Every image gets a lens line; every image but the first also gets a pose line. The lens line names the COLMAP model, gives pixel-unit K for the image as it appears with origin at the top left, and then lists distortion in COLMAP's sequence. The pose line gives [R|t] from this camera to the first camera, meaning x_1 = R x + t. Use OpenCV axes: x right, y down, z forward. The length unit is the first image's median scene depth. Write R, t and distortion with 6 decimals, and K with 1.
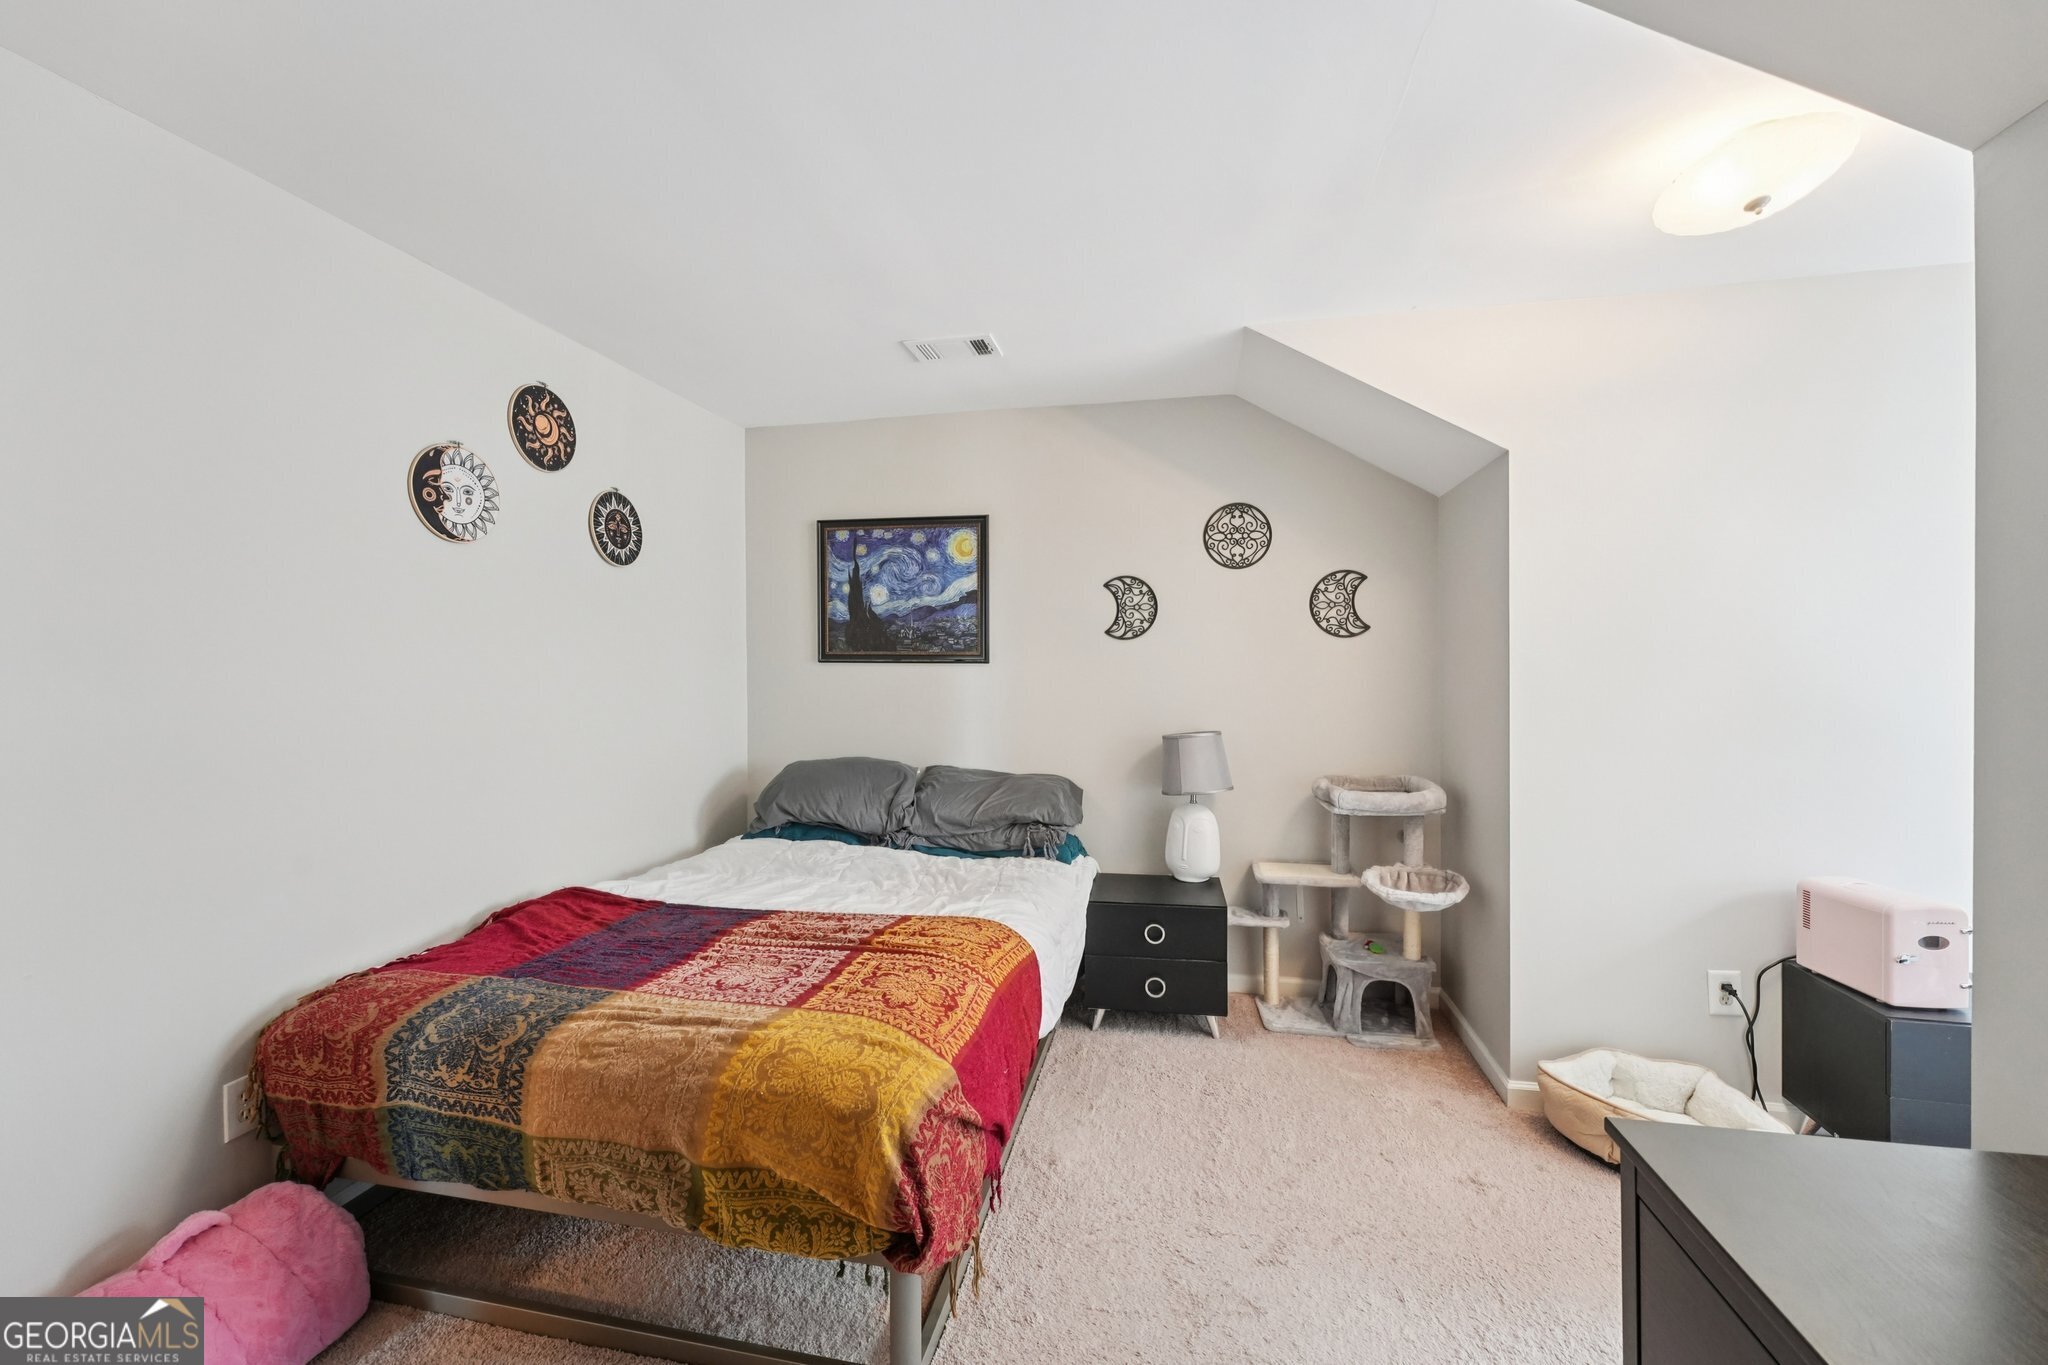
lens RADIAL K [[800.9, 0, 1024.4], [0, 800.9, 662.5], [0, 0, 1]] dist [-0.026383, -0.000061]
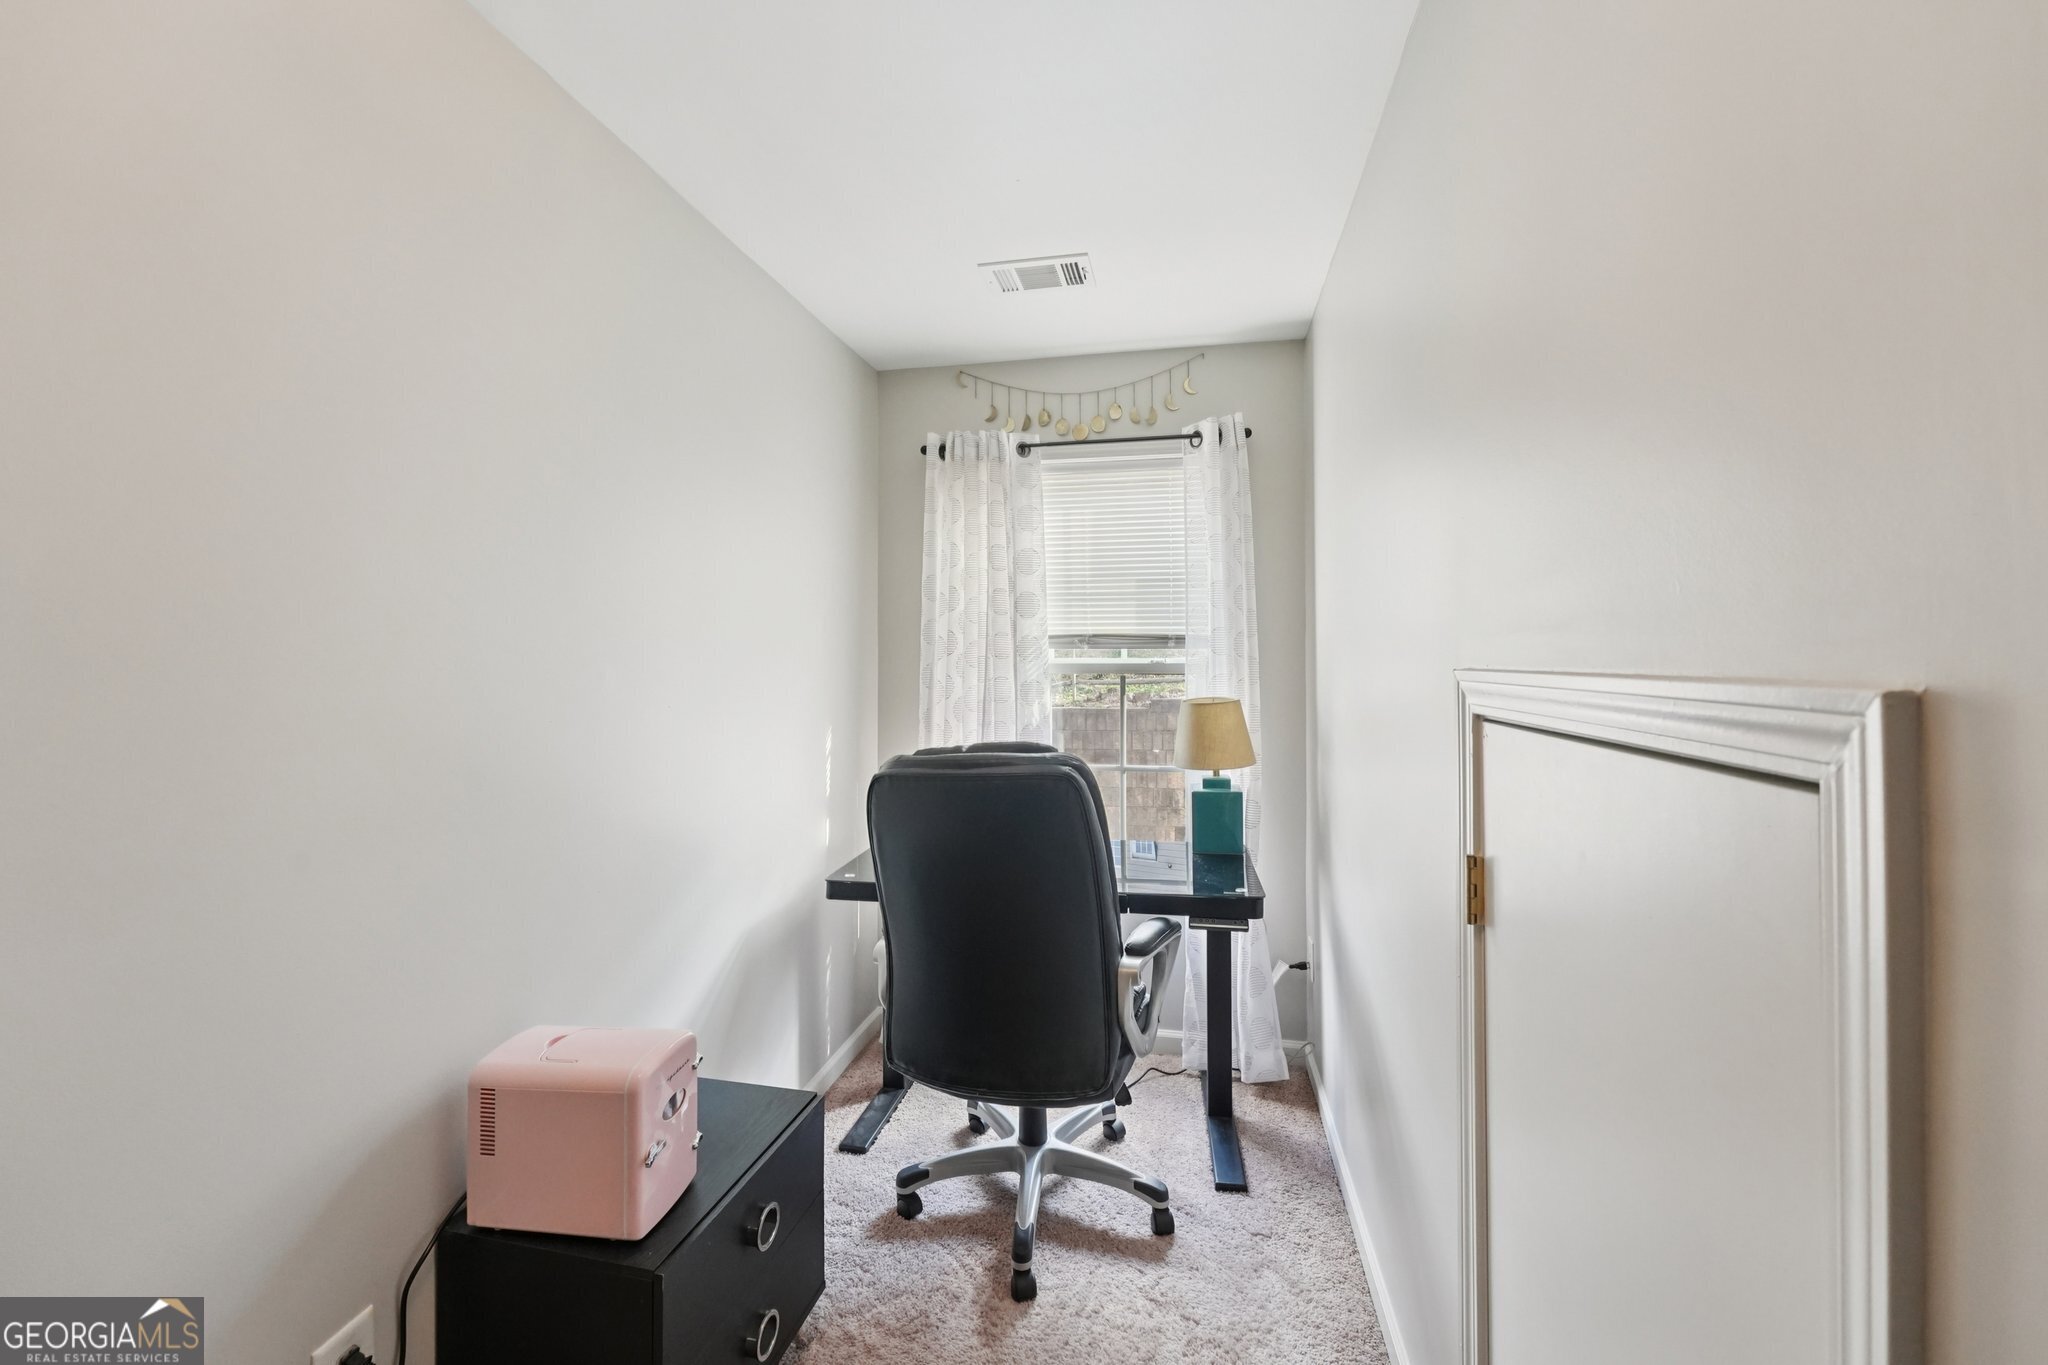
lens RADIAL K [[801.9, 0, 1025.9], [0, 801.9, 658.3], [0, 0, 1]] dist [-0.000083, -0.000008]
pose [[0.011248, 0.008792, 0.999898, 0.282217], [0.004320, 0.999952, -0.008841, -0.005407], [-0.999927, 0.004419, 0.011209, 0.396023]]
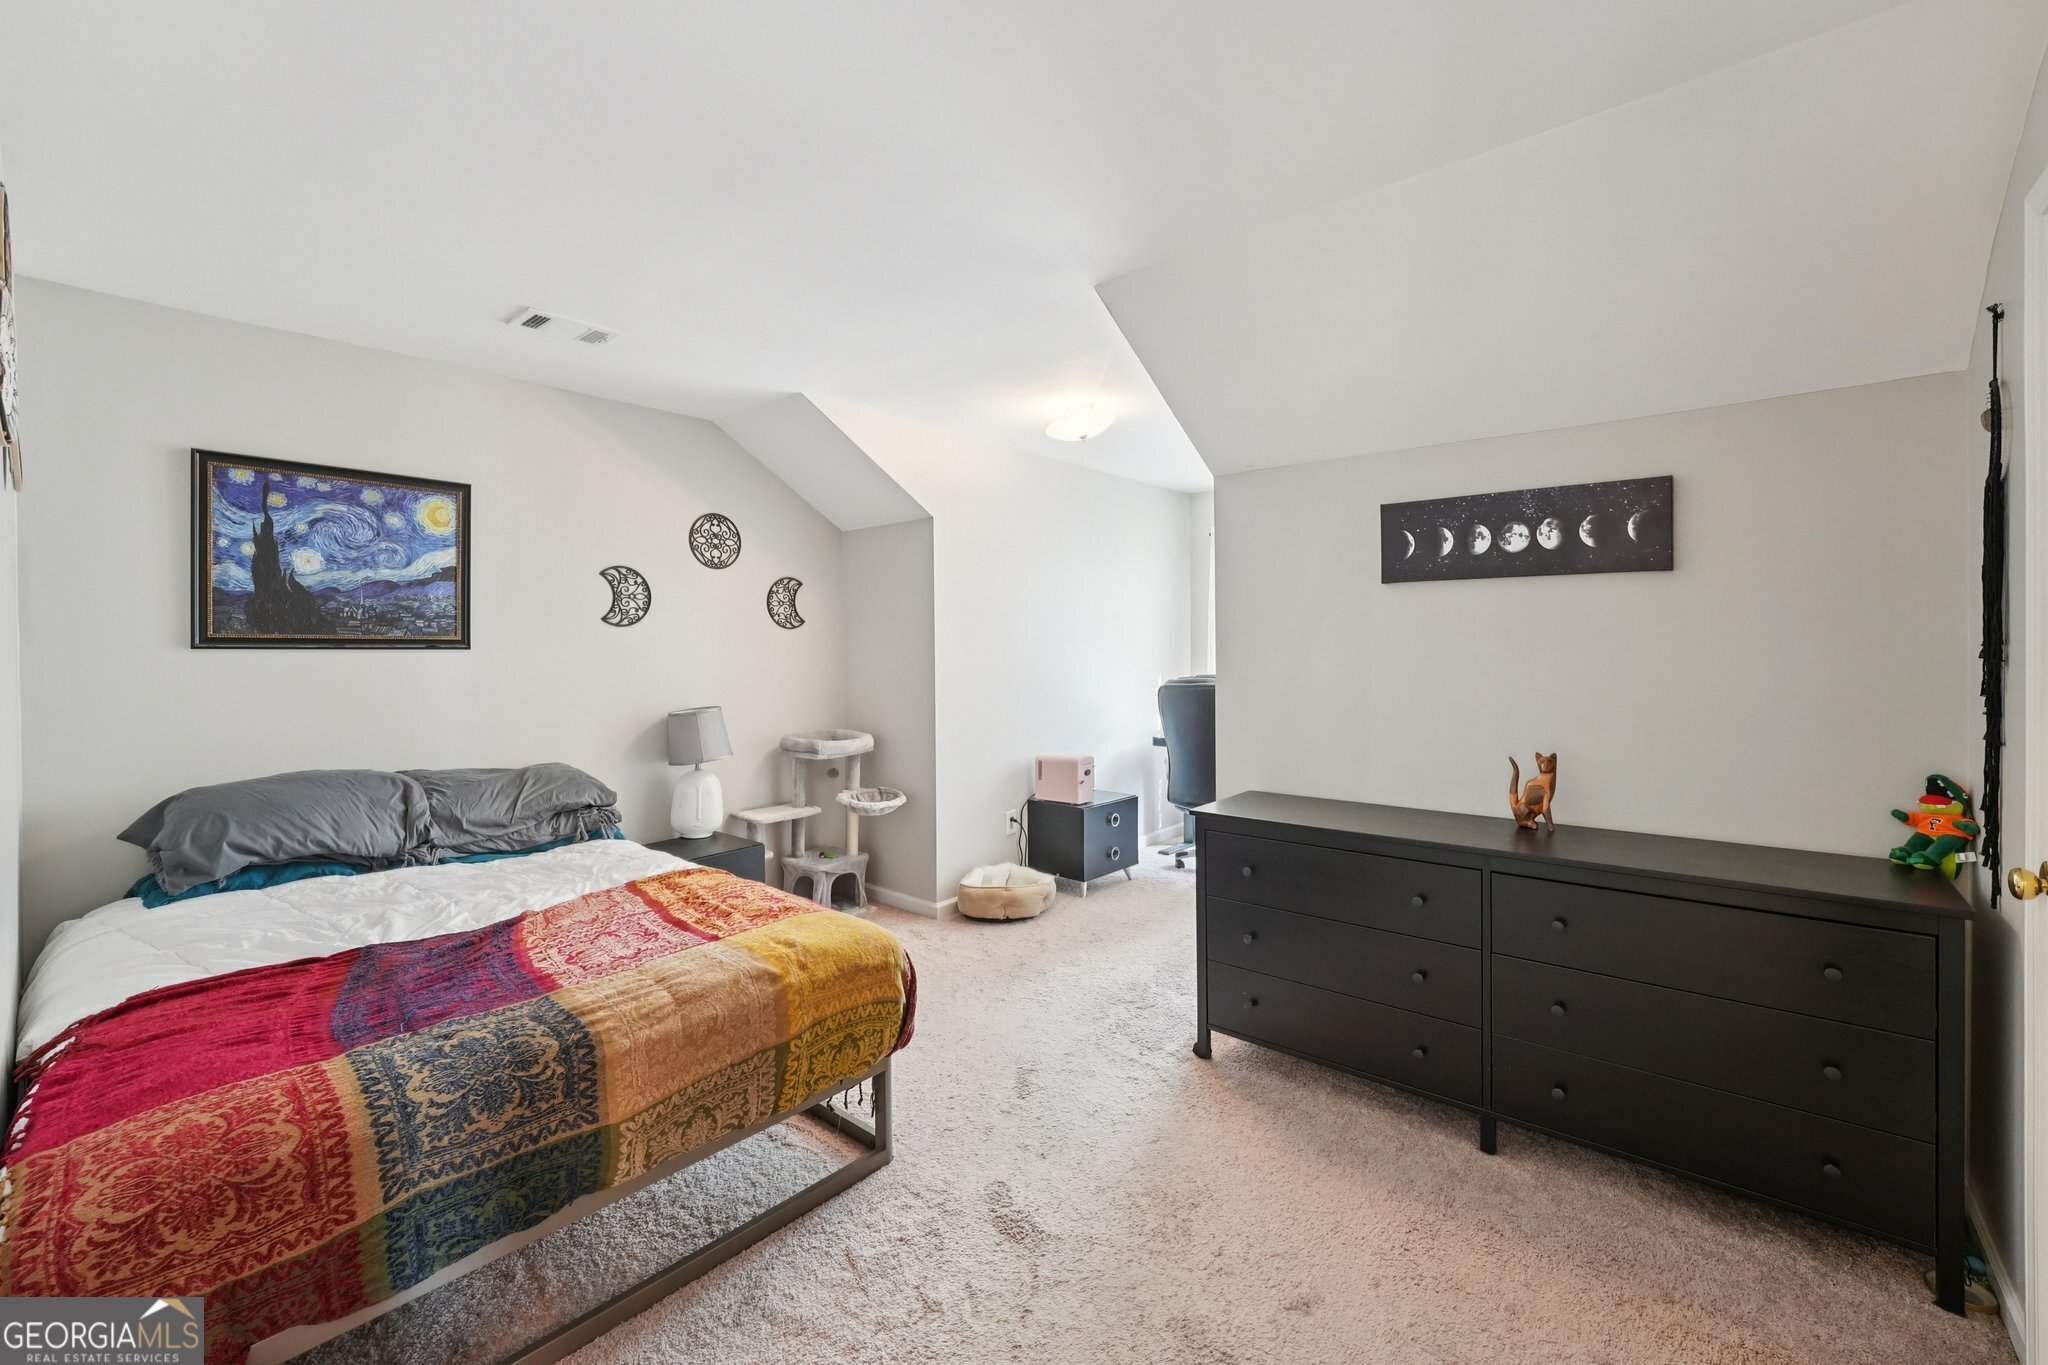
lens RADIAL K [[828.5, 0, 1023.7], [0, 828.5, 642.2], [0, 0, 1]] dist [-0.062778, -0.000099]
pose [[0.459943, 0.006649, 0.887924, -0.588016], [0.005742, 0.999929, -0.010462, 0.006236], [-0.887930, 0.009910, 0.459872, 0.037261]]
